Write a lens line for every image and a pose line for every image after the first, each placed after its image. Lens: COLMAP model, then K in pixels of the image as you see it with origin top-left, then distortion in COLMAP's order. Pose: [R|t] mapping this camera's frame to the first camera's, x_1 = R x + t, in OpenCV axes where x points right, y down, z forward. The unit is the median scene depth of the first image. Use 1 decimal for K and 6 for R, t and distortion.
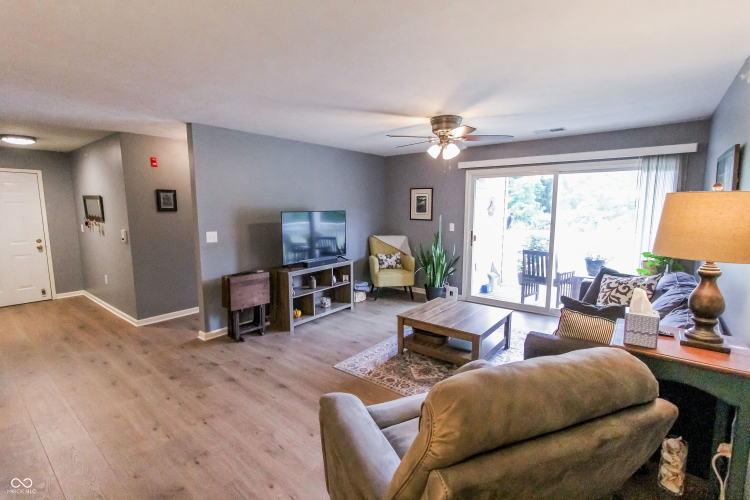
lens RADIAL K [[346.8, 0, 373.7], [0, 346.8, 254.5], [0, 0, 1]] dist [0.002145, 0.002867]
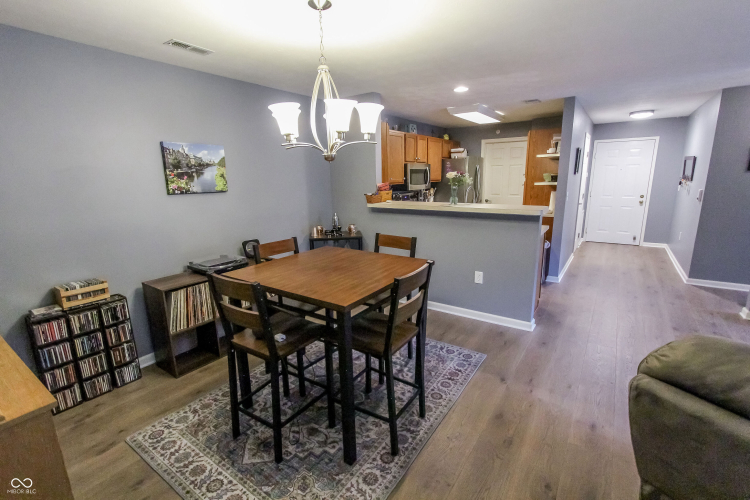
lens RADIAL K [[346.8, 0, 375.6], [0, 346.8, 246.3], [0, 0, 1]] dist [0.002145, 0.002867]
pose [[0.075652, 0.203273, -0.976195, 0.219153], [-0.116538, 0.974094, 0.193804, 0.004136], [0.990301, 0.099102, 0.097381, -0.027856]]
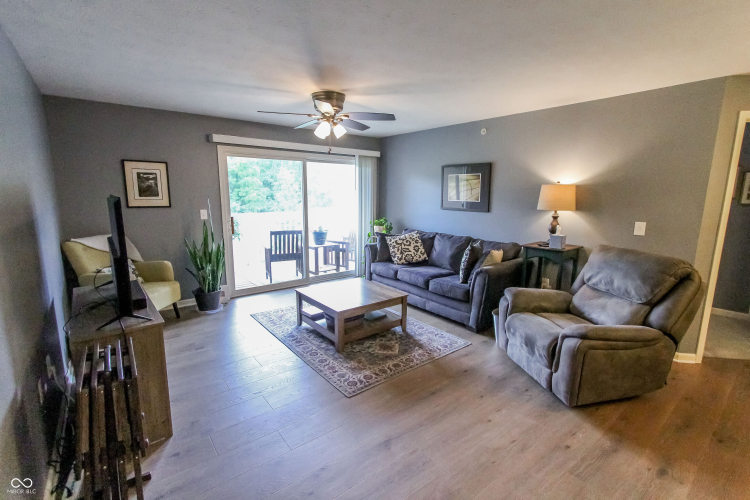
lens RADIAL K [[346.8, 0, 375.8], [0, 346.8, 247.5], [0, 0, 1]] dist [0.002145, 0.002867]
pose [[0.217393, -0.155756, 0.963577, -0.537654], [0.127753, 0.983235, 0.130111, -0.065012], [-0.967688, 0.094815, 0.233647, 0.494788]]
